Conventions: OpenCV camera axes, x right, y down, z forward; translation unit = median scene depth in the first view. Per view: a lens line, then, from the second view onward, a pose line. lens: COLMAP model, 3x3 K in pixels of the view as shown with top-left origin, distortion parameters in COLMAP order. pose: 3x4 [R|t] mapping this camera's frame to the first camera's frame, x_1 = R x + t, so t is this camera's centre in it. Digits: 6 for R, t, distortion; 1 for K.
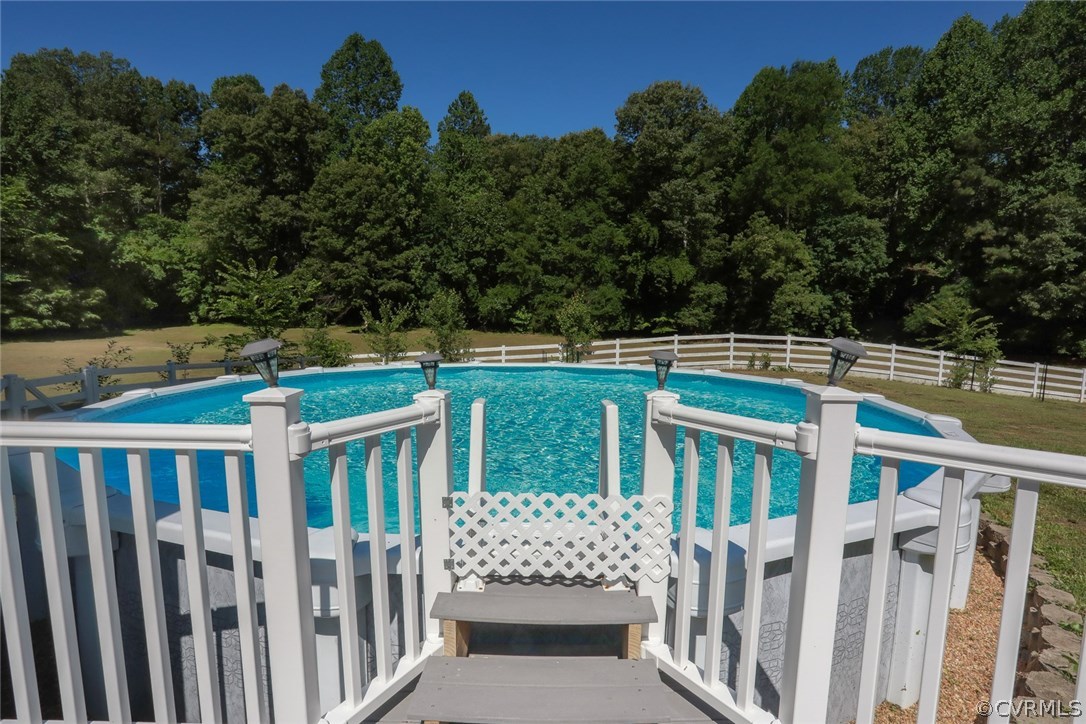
lens RADIAL K [[539.9, 0, 552.2], [0, 539.9, 377.9], [0, 0, 1]] dist [-0.070258, 0.027754]
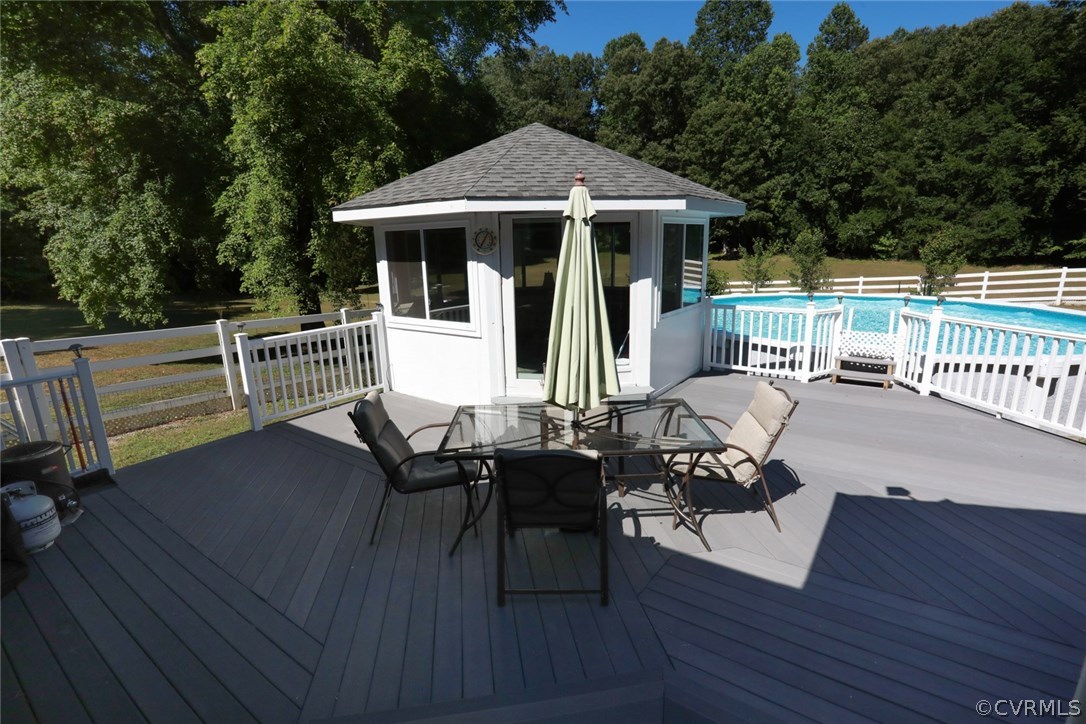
lens RADIAL K [[536.1, 0, 544.9], [0, 536.1, 378.1], [0, 0, 1]] dist [-0.071353, 0.029118]
pose [[0.810611, 0.113560, -0.574468, 0.012131], [-0.029770, 0.987739, 0.153248, 0.001302], [0.584827, -0.107122, 0.804053, -0.139586]]
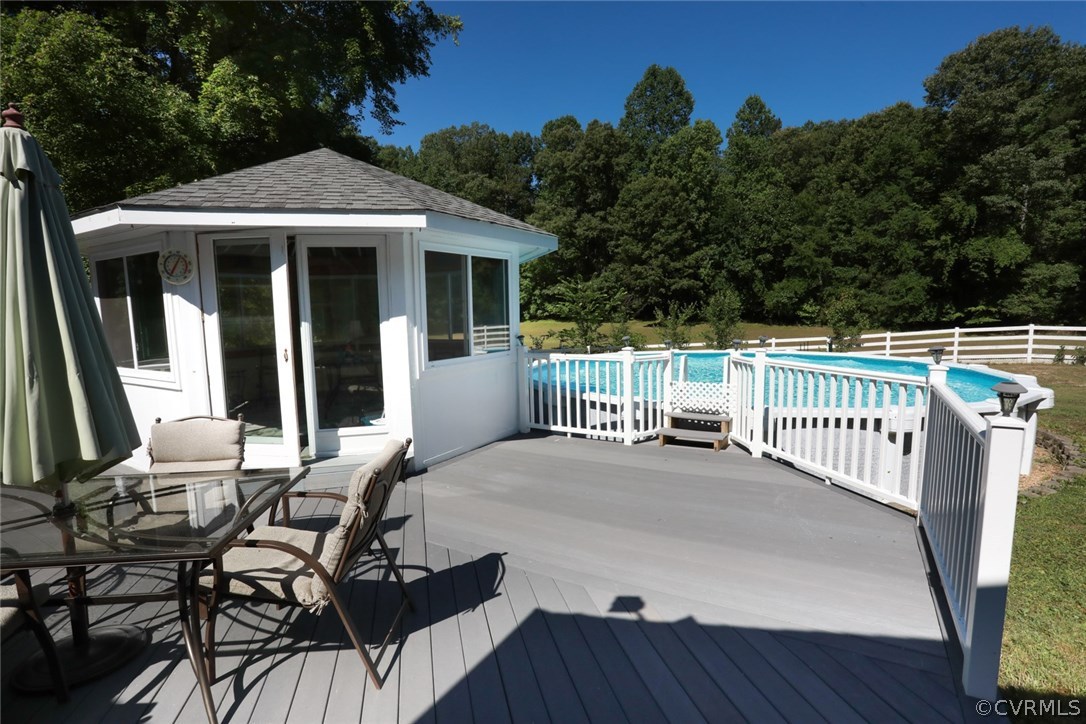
lens RADIAL K [[536.6, 0, 550.4], [0, 536.6, 377.0], [0, 0, 1]] dist [-0.101135, 0.057951]
pose [[0.859339, 0.034438, -0.510246, 0.034246], [-0.027798, 0.999401, 0.020636, 0.005629], [0.510650, -0.003550, 0.859781, -0.090083]]
